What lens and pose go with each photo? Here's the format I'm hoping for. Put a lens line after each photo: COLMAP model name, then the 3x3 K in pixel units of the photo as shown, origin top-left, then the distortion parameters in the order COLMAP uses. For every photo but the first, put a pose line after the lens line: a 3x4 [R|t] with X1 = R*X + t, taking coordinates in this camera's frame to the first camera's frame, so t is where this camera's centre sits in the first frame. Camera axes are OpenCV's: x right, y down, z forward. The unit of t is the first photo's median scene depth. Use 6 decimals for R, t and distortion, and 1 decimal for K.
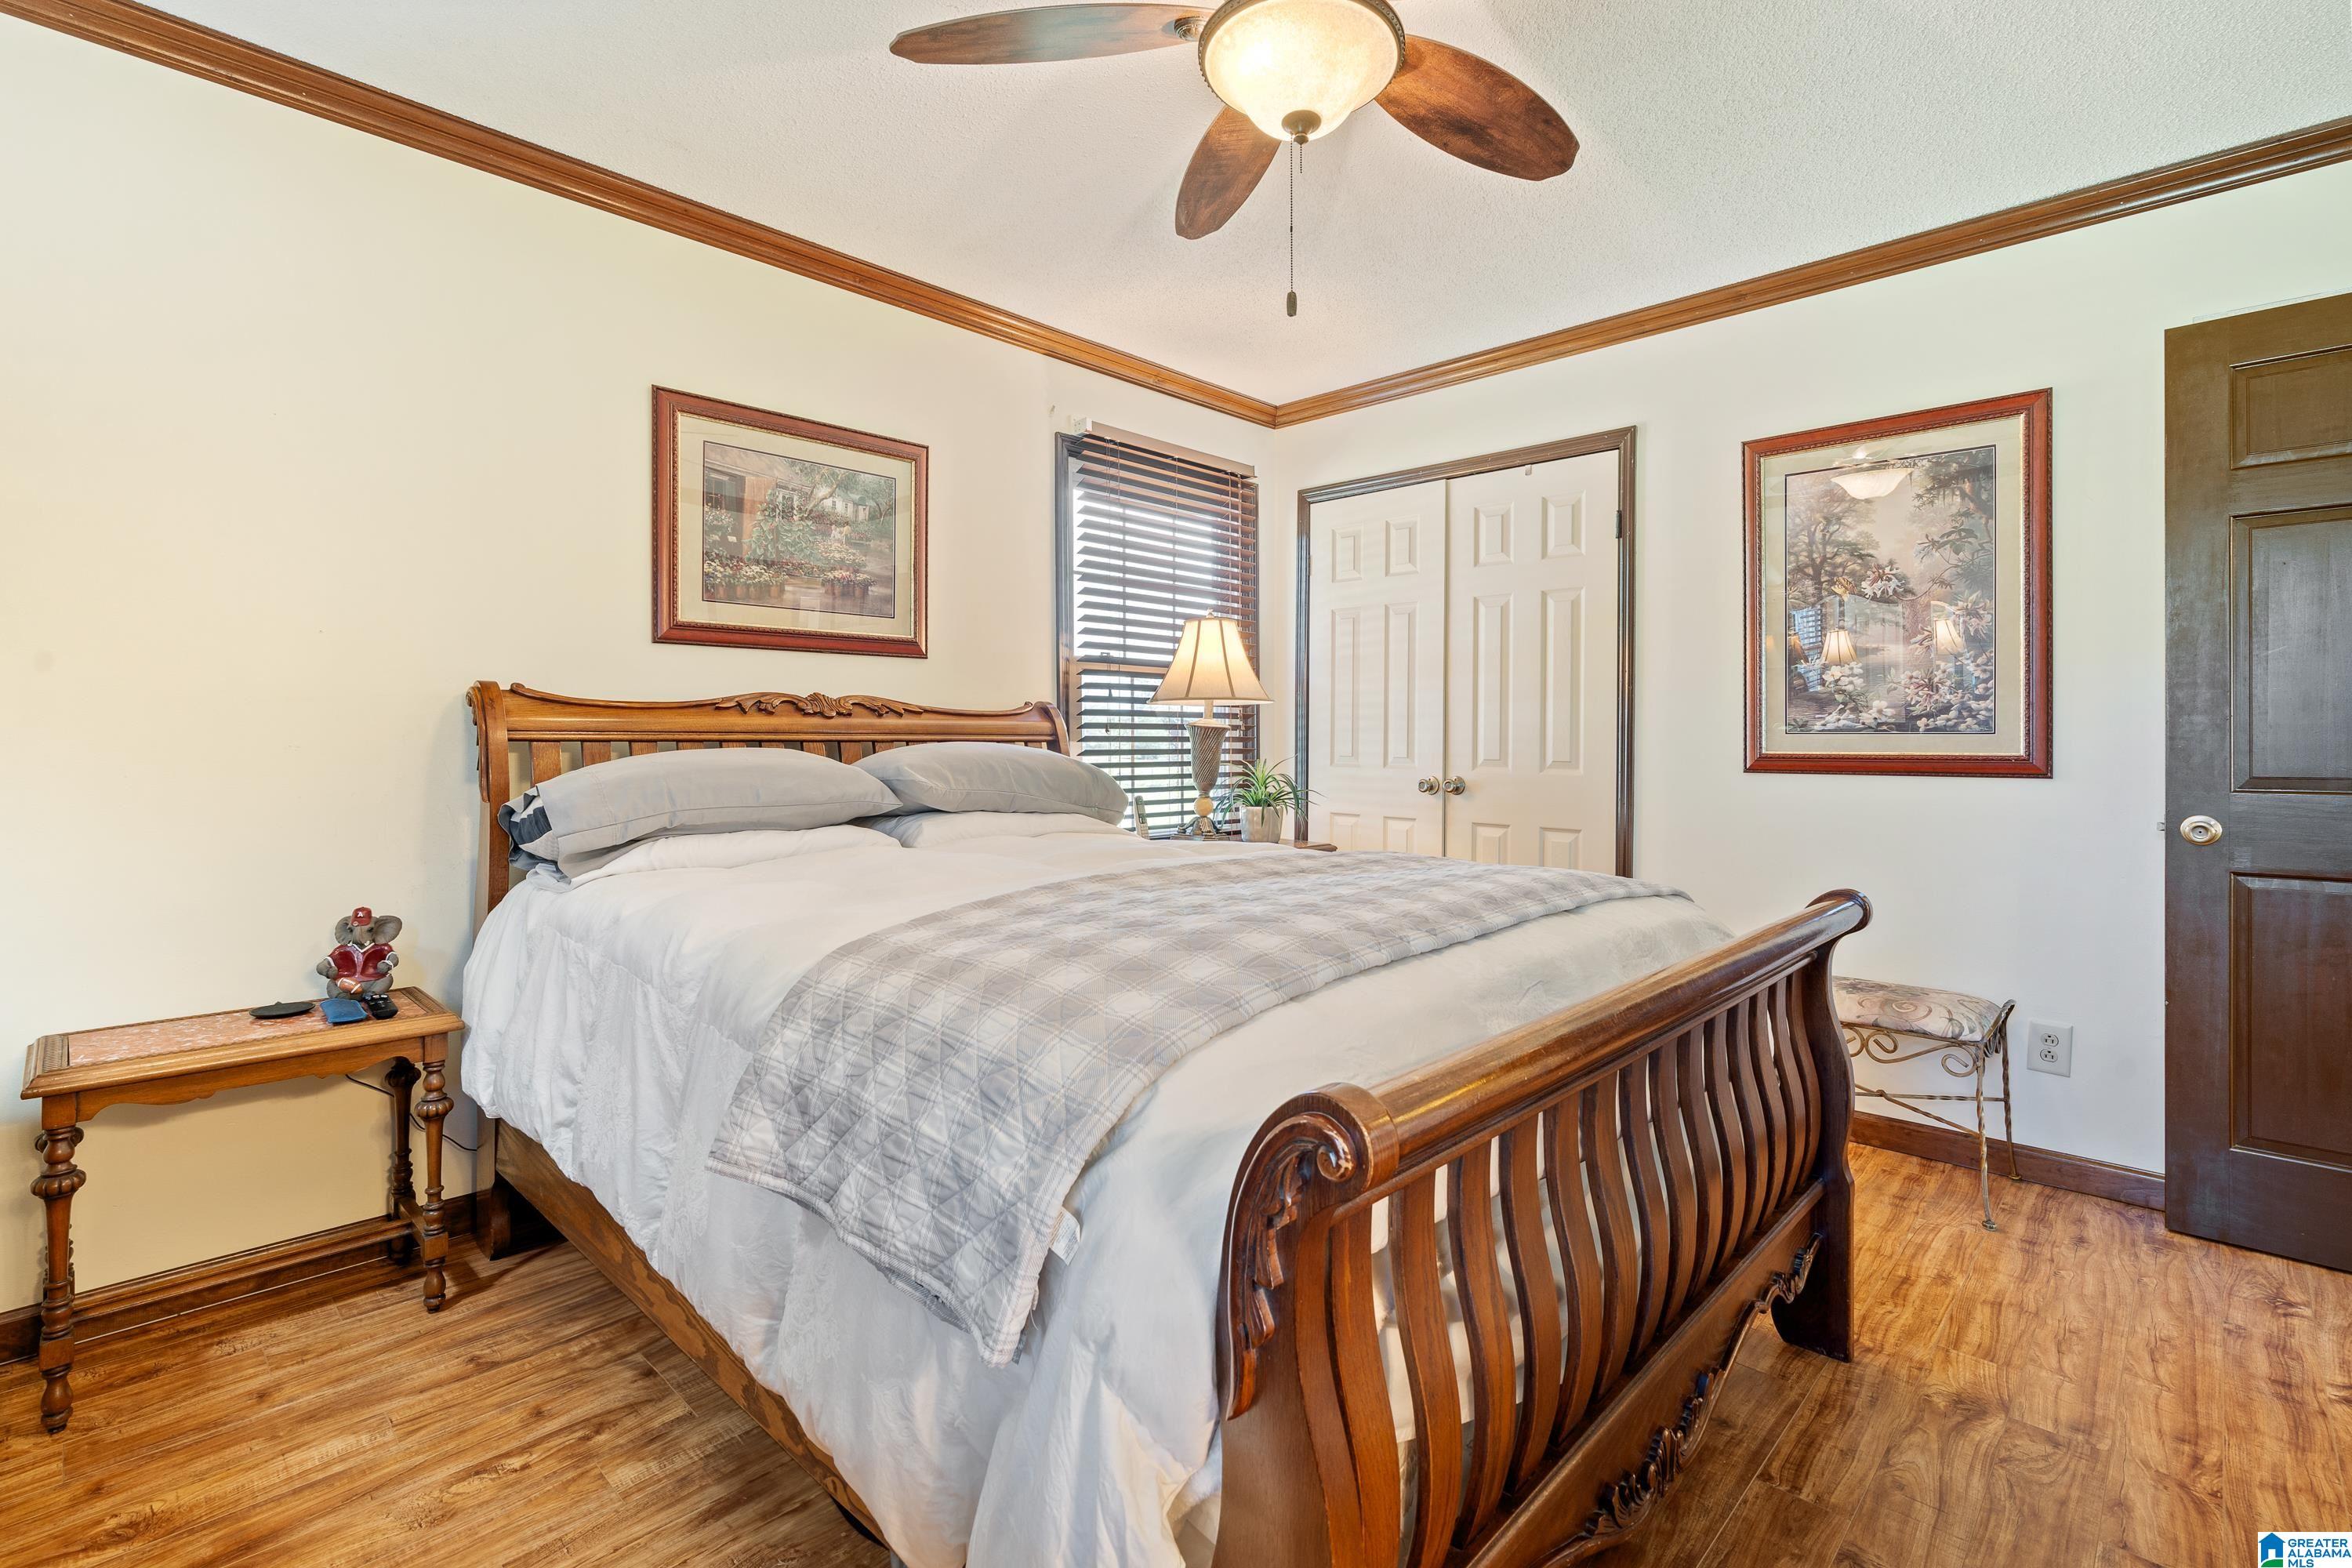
lens RADIAL K [[1072.1, 0, 1175.8], [0, 1072.1, 735.2], [0, 0, 1]] dist [-0.000259, -0.000026]
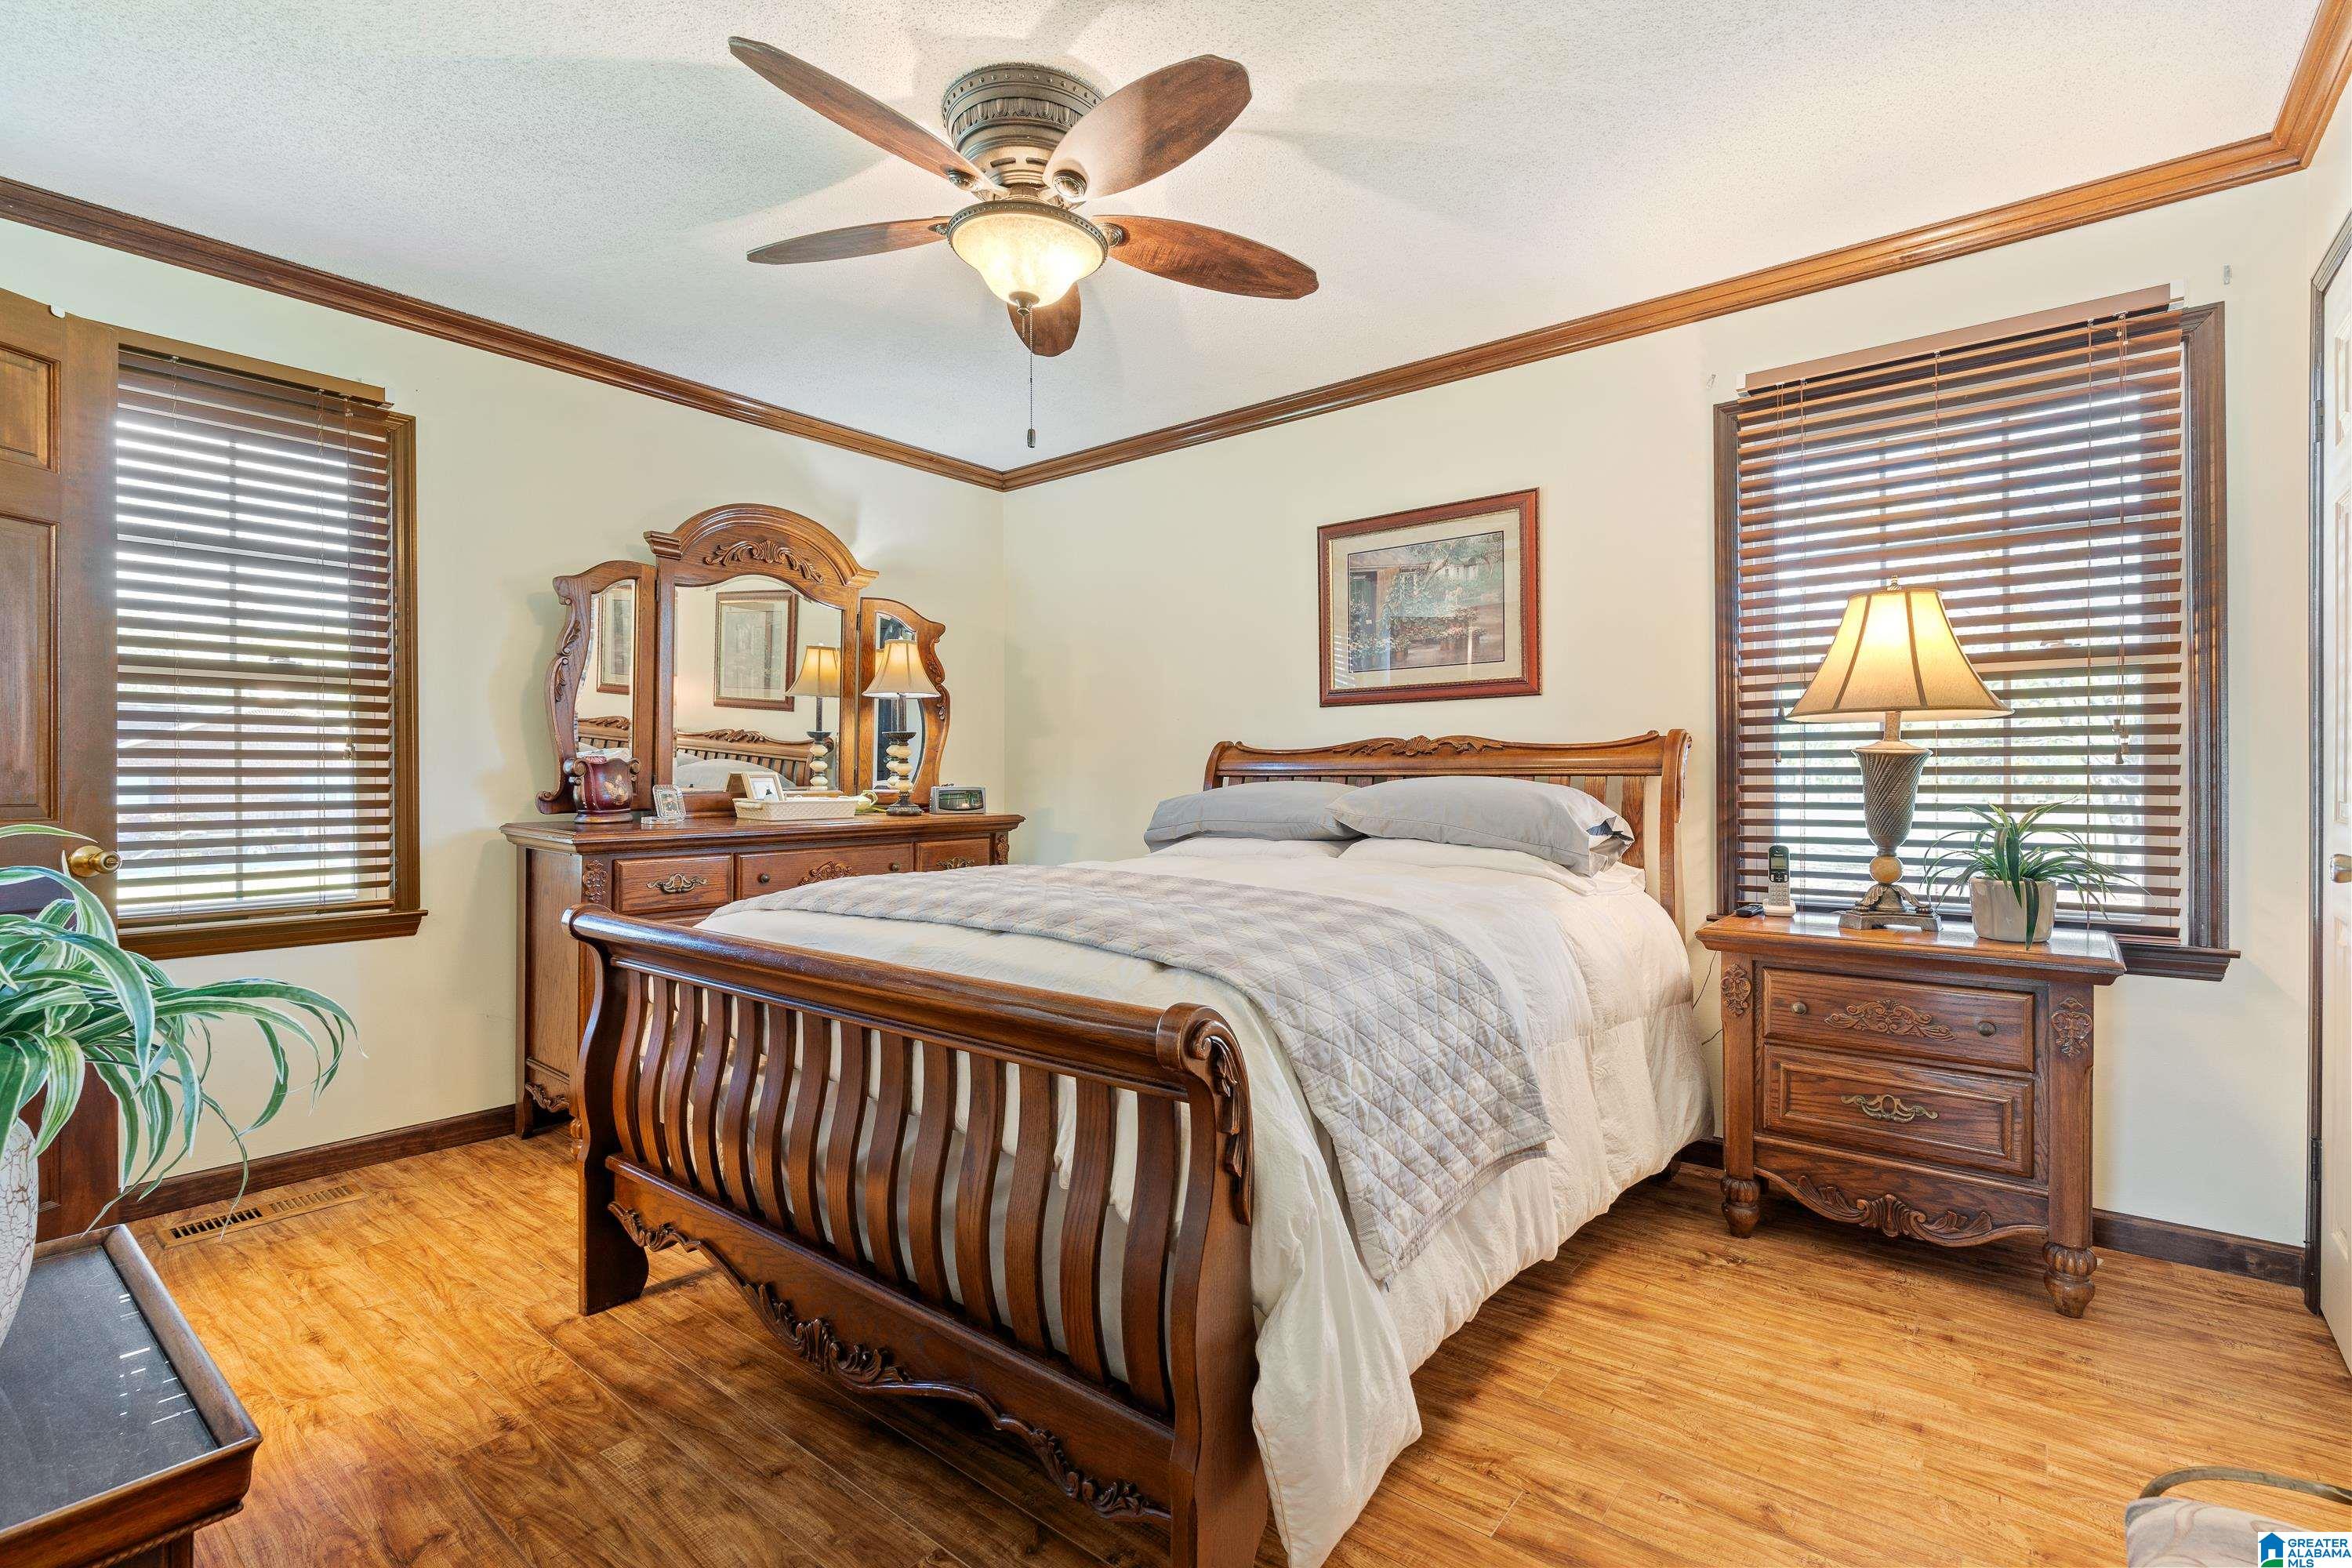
lens RADIAL K [[1072.8, 0, 1176.2], [0, 1072.8, 770.9], [0, 0, 1]] dist [-0.001131, -0.000188]
pose [[0.091394, -0.010633, -0.995758, 0.771836], [0.004286, 0.999938, -0.010284, 0.010136], [0.995806, -0.003328, 0.091433, 0.575583]]
